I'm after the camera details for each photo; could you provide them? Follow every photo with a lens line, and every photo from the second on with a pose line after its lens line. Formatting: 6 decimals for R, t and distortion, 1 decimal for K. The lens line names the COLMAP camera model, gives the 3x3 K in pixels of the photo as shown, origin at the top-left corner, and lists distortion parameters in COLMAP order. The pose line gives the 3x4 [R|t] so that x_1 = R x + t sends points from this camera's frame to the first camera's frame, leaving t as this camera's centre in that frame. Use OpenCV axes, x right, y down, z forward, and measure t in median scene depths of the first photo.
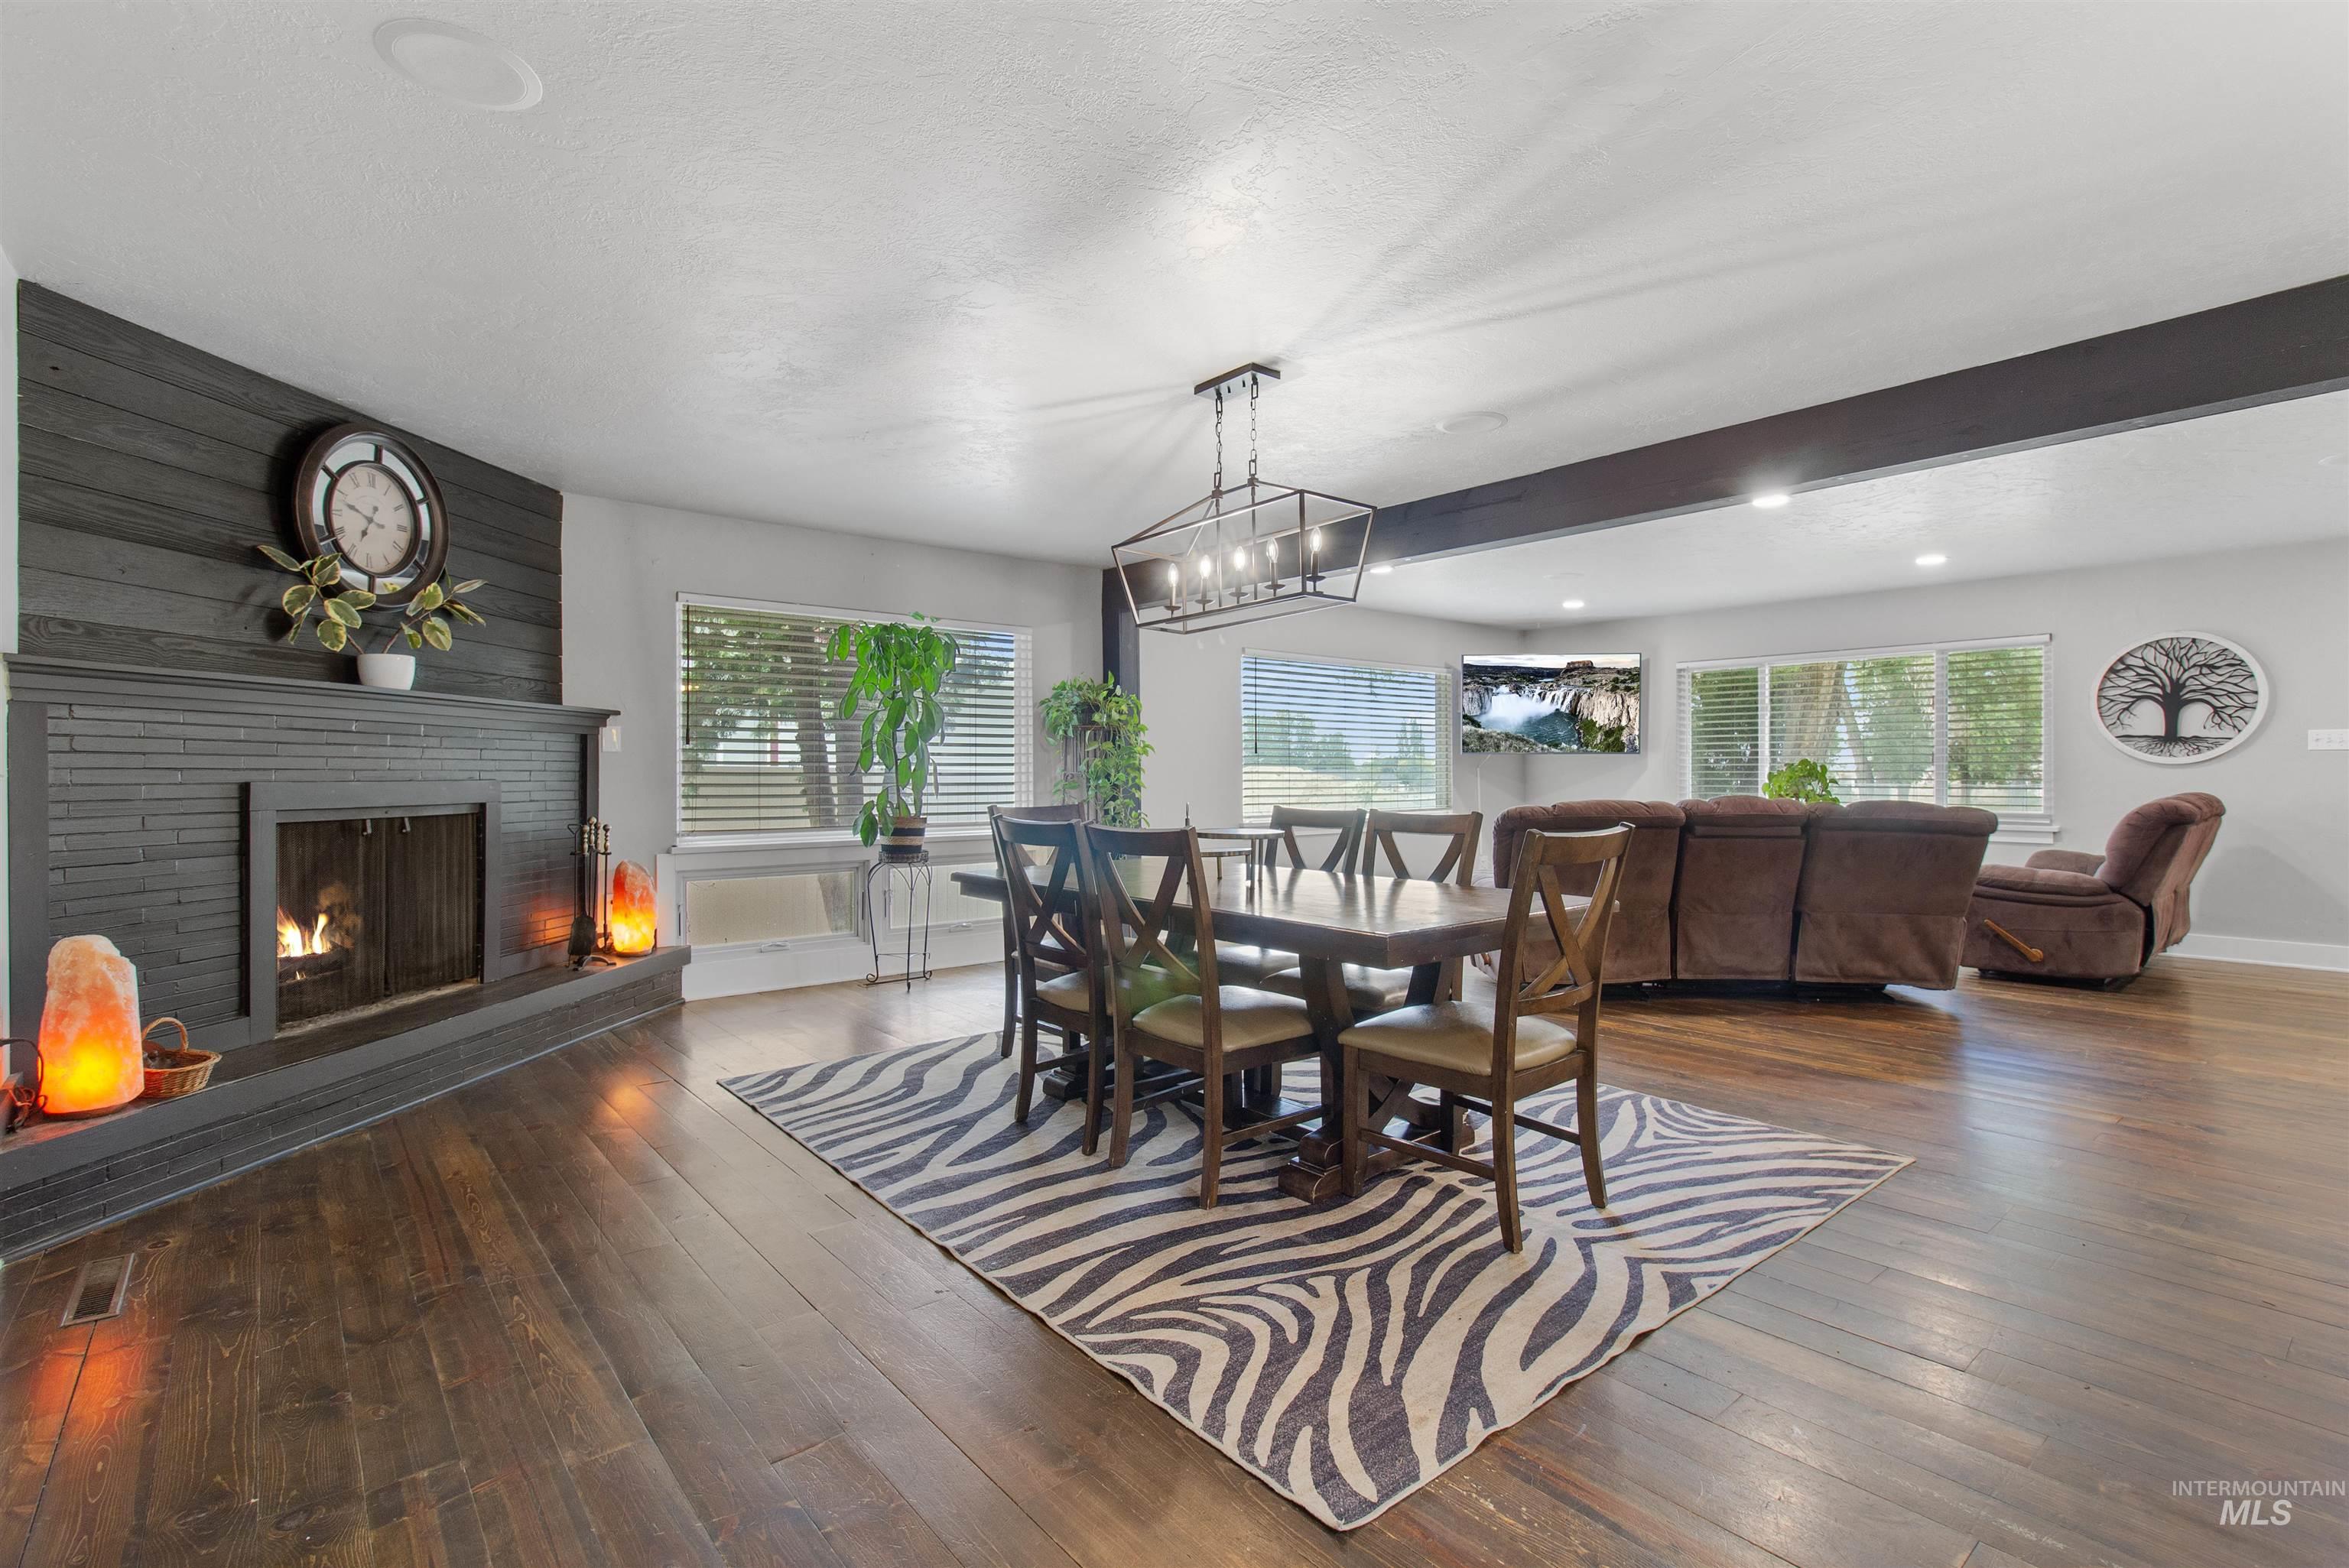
lens RADIAL K [[1096.6, 0, 1201.6], [0, 1096.6, 754.0], [0, 0, 1]] dist [0.004548, 0.000269]
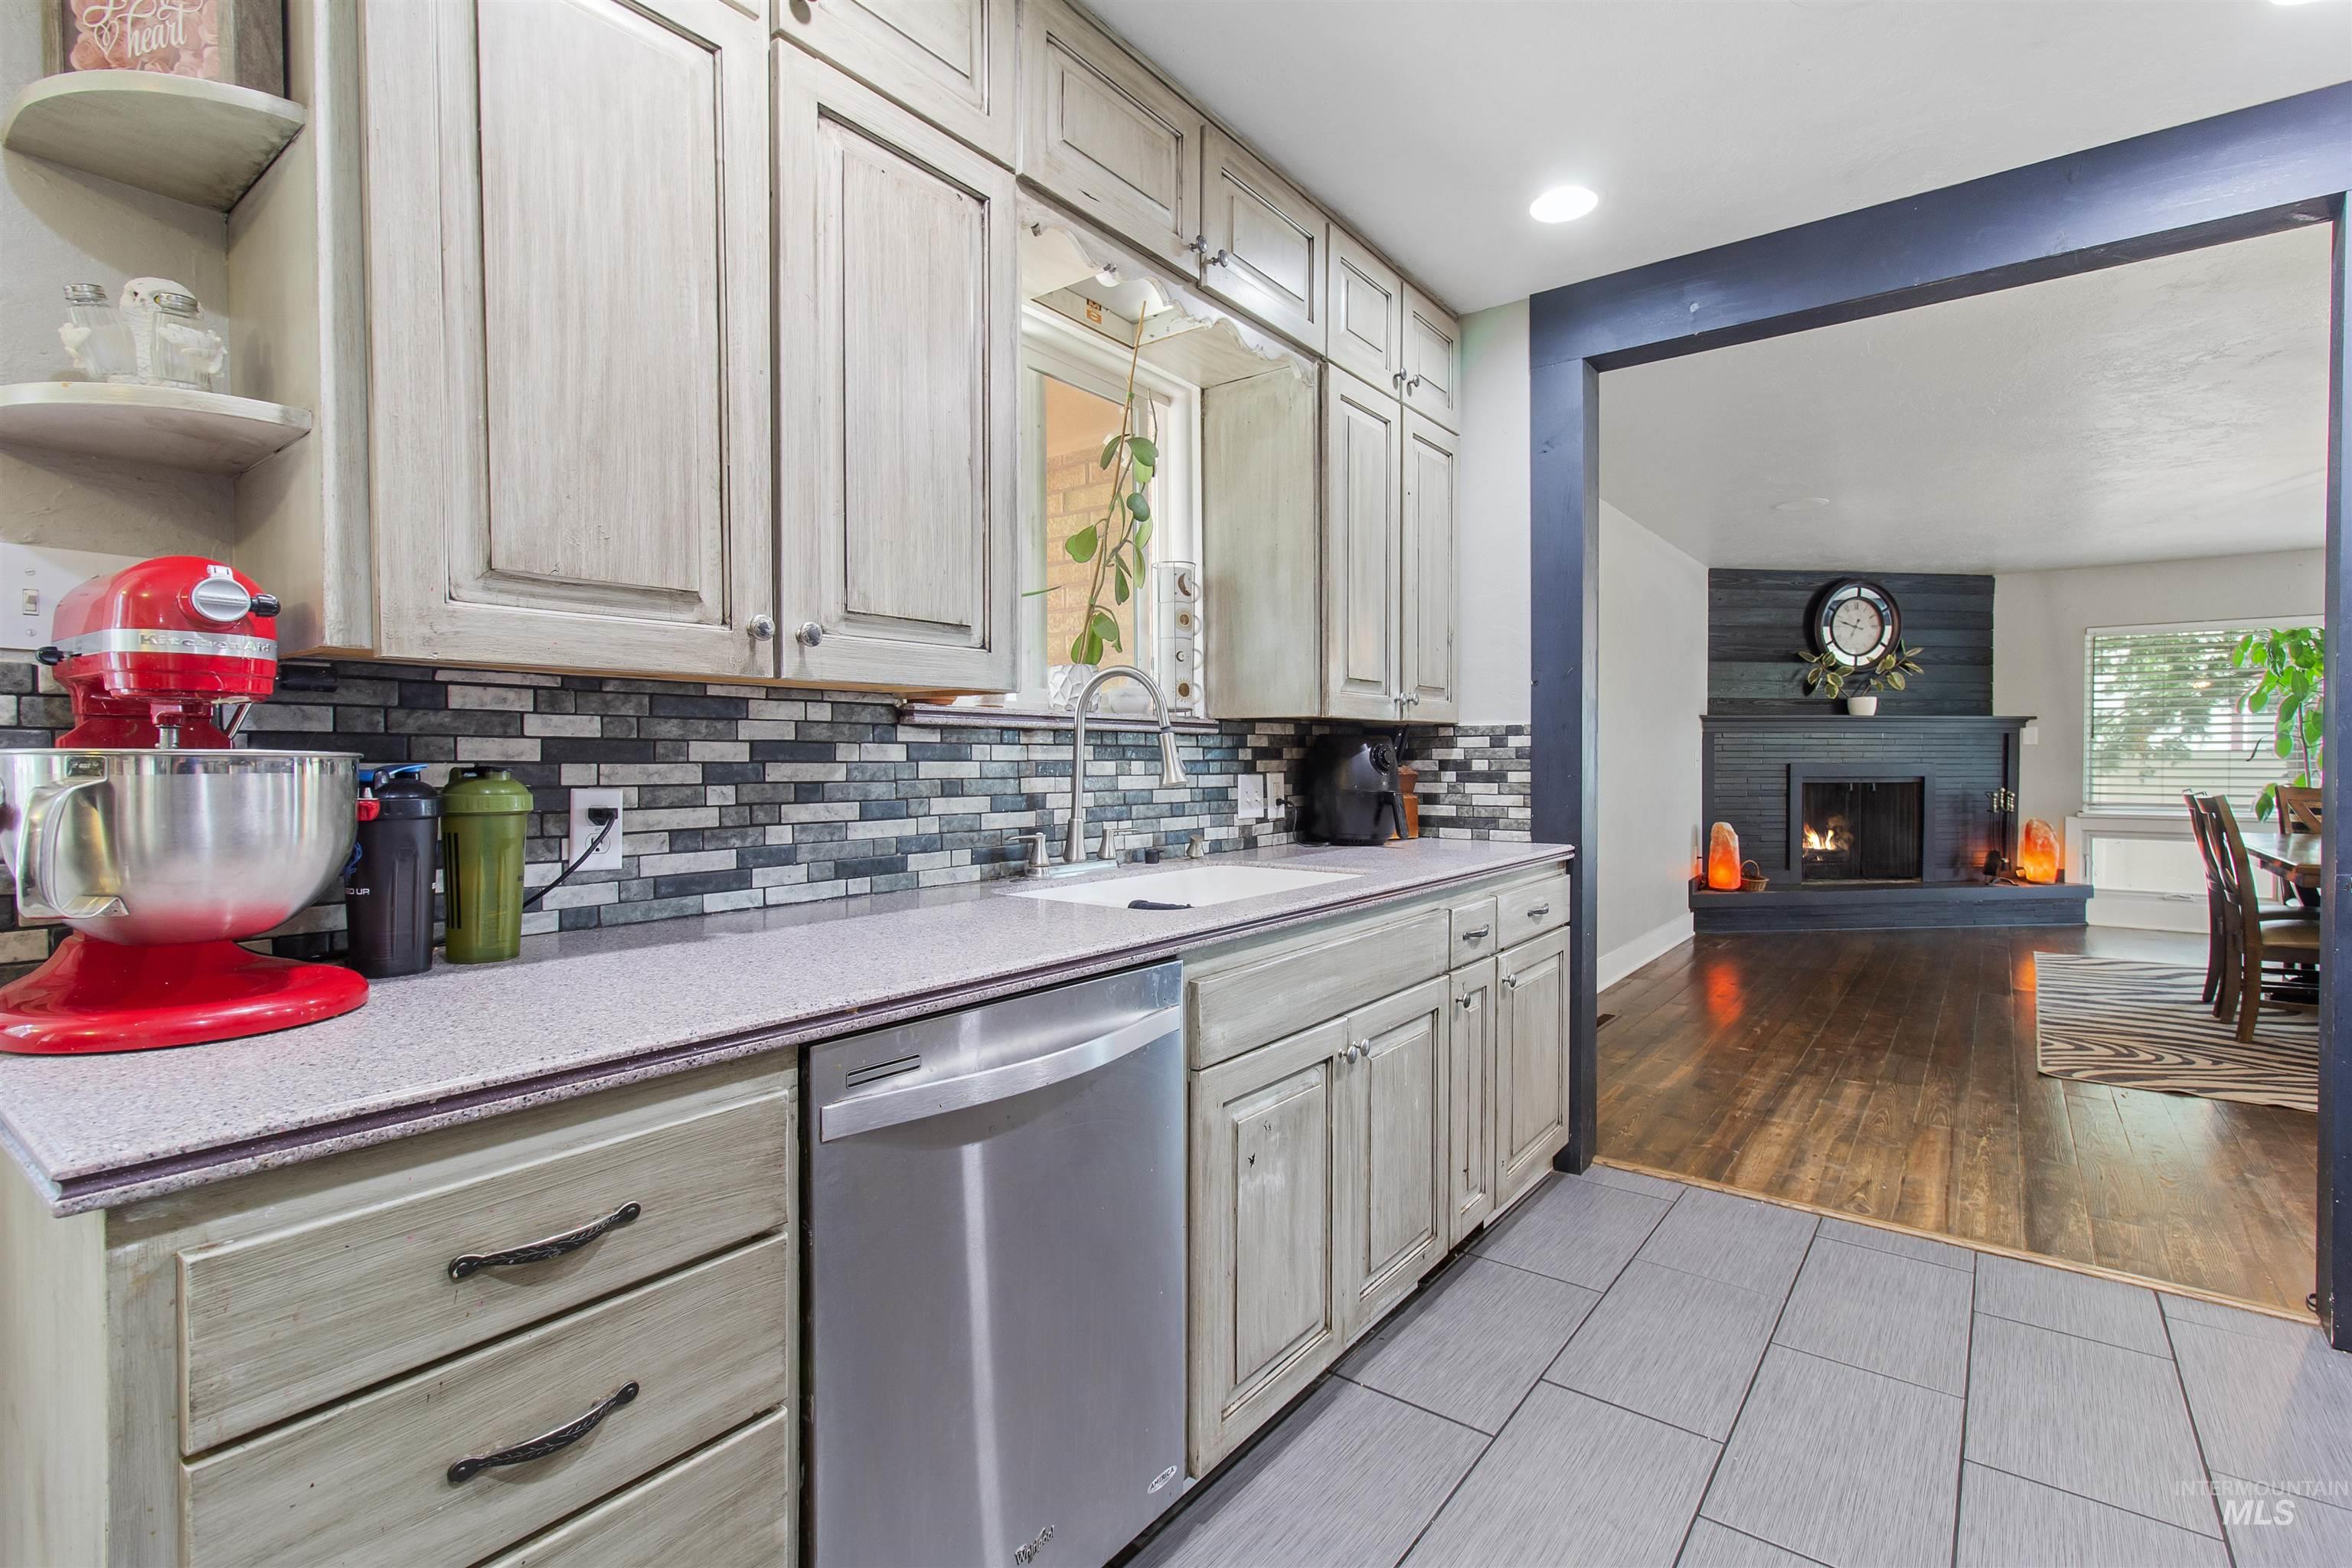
lens RADIAL K [[1098.1, 0, 1180.2], [0, 1098.1, 784.4], [0, 0, 1]] dist [0.004548, 0.000269]
pose [[0.210801, 0.024195, -0.977229, 0.962023], [0.017357, 0.999443, 0.028489, -0.015943], [0.977375, -0.022967, 0.210264, -0.611972]]
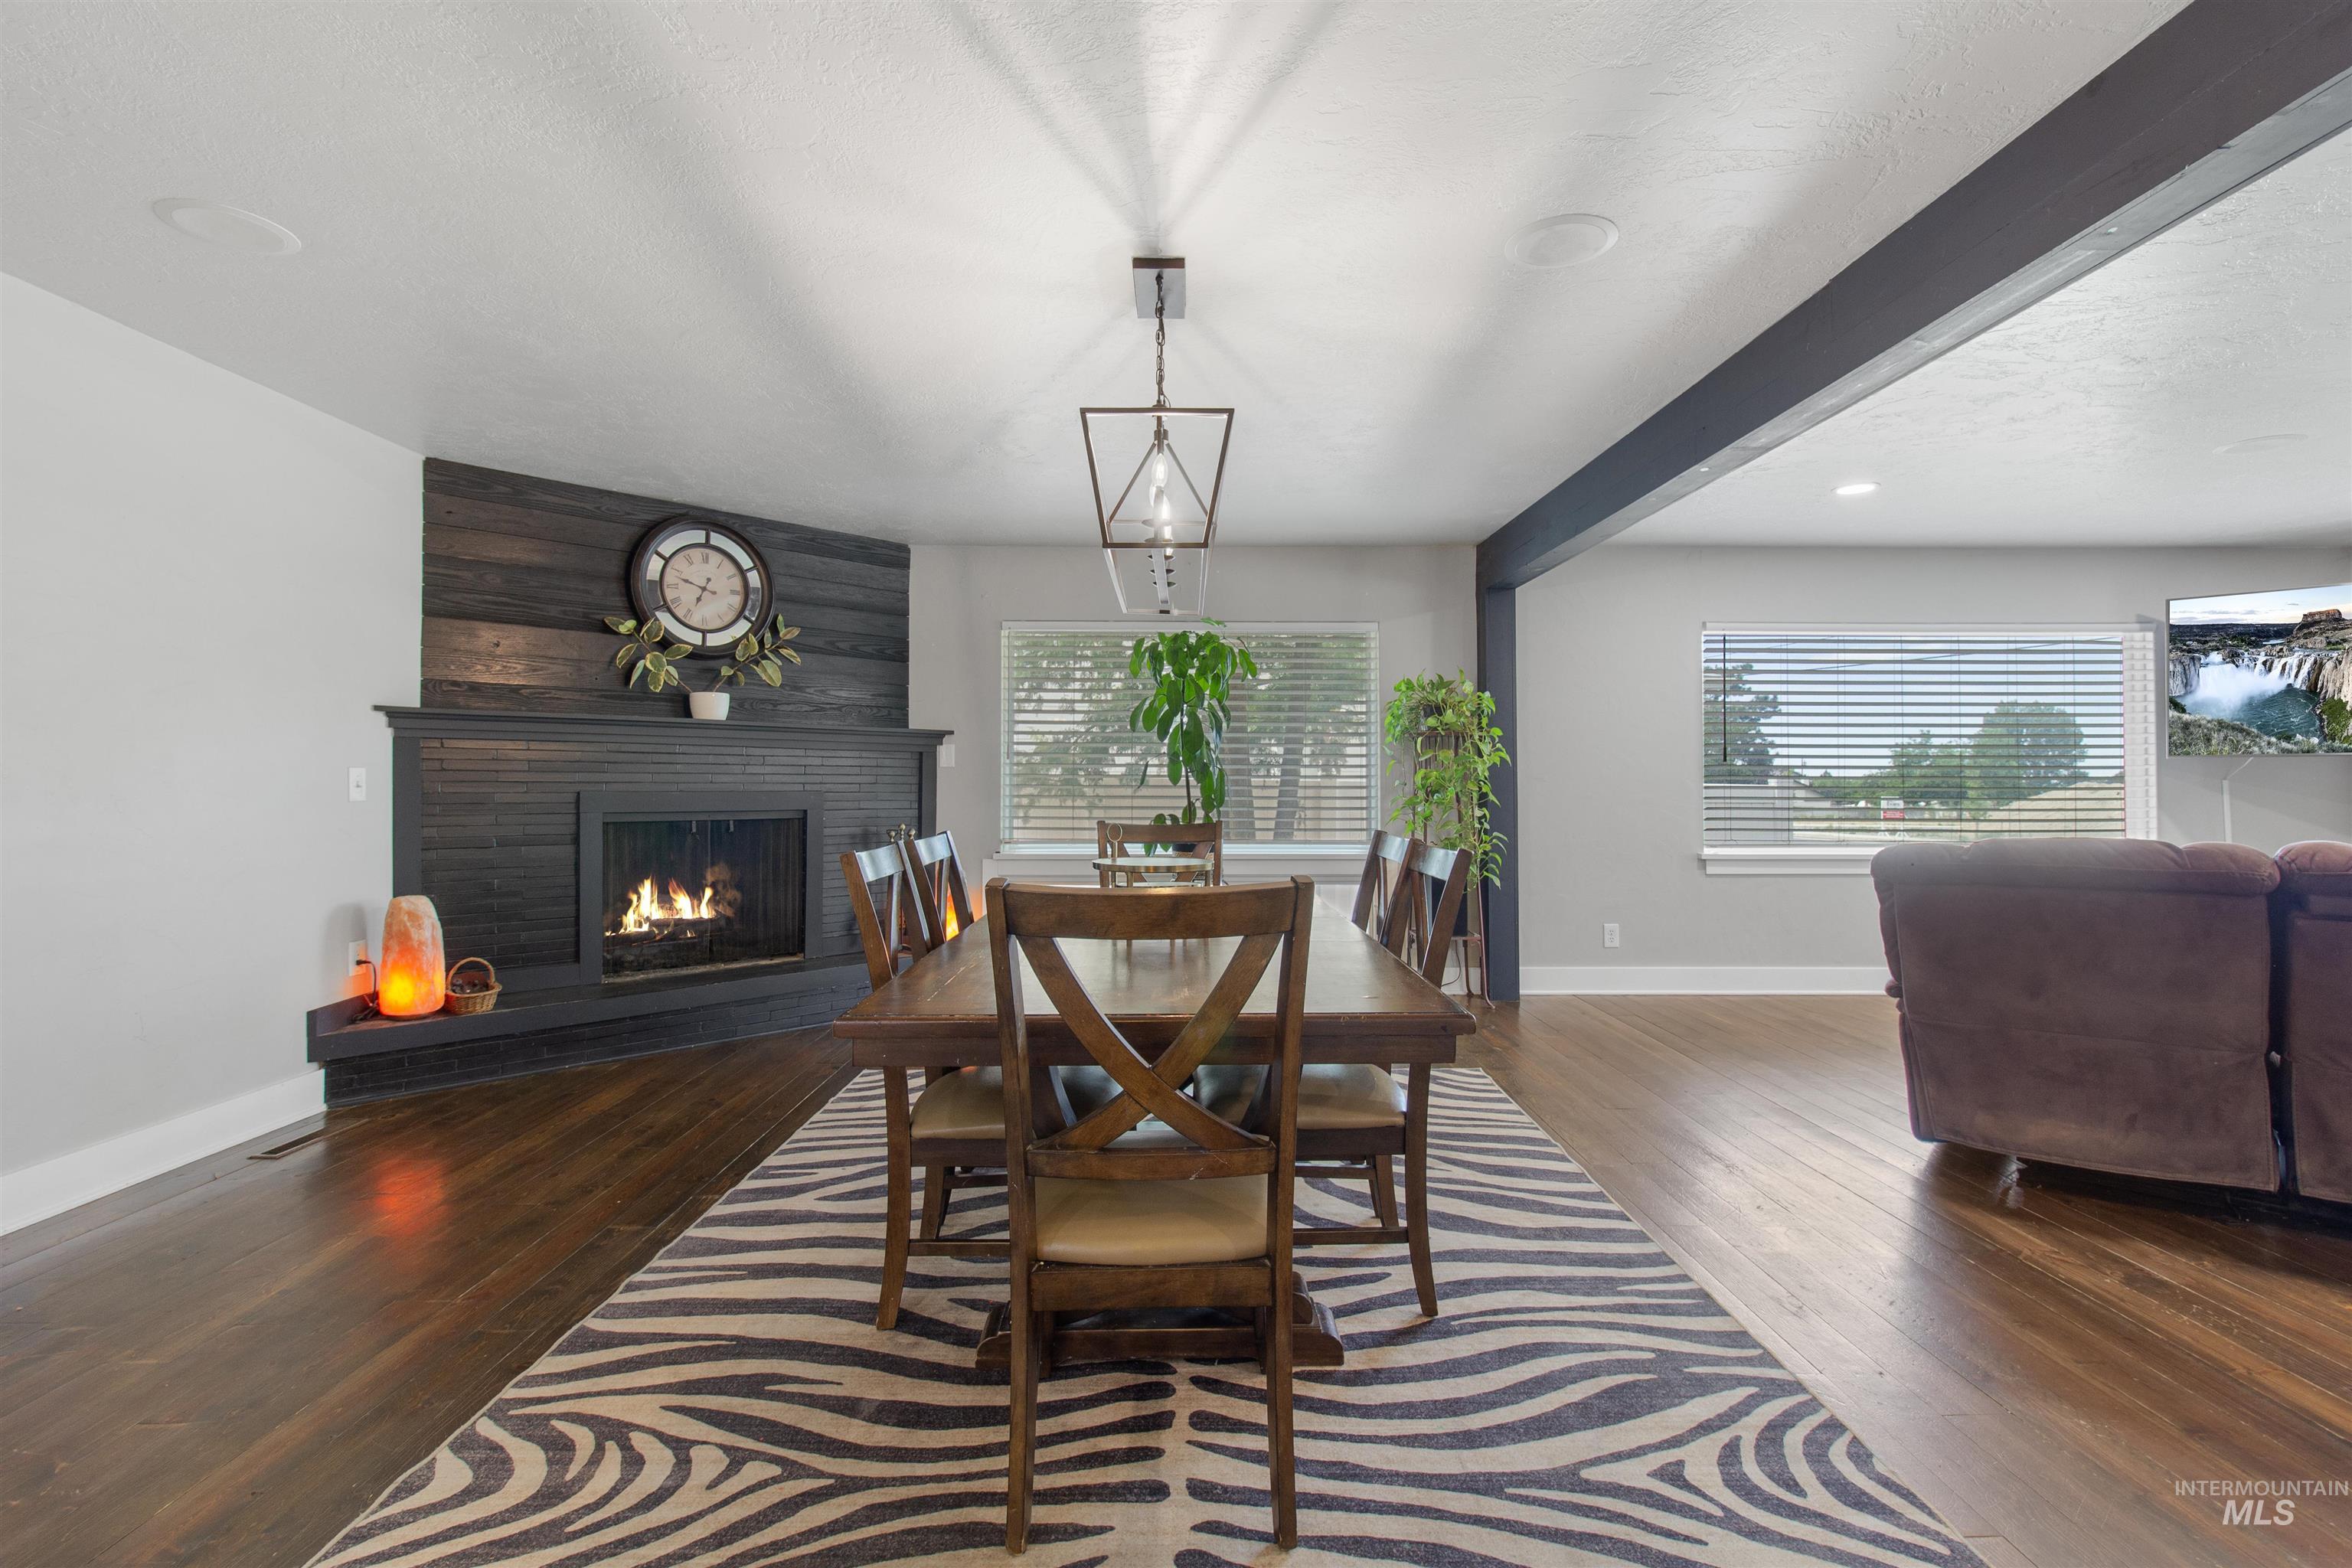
lens RADIAL K [[1098.1, 0, 1186.9], [0, 1098.1, 767.3], [0, 0, 1]] dist [0.004548, 0.000269]
pose [[0.765045, -0.007351, -0.643935, 0.556832], [0.007863, 0.999967, -0.002073, 0.003718], [0.643929, -0.003478, 0.765077, 0.419068]]
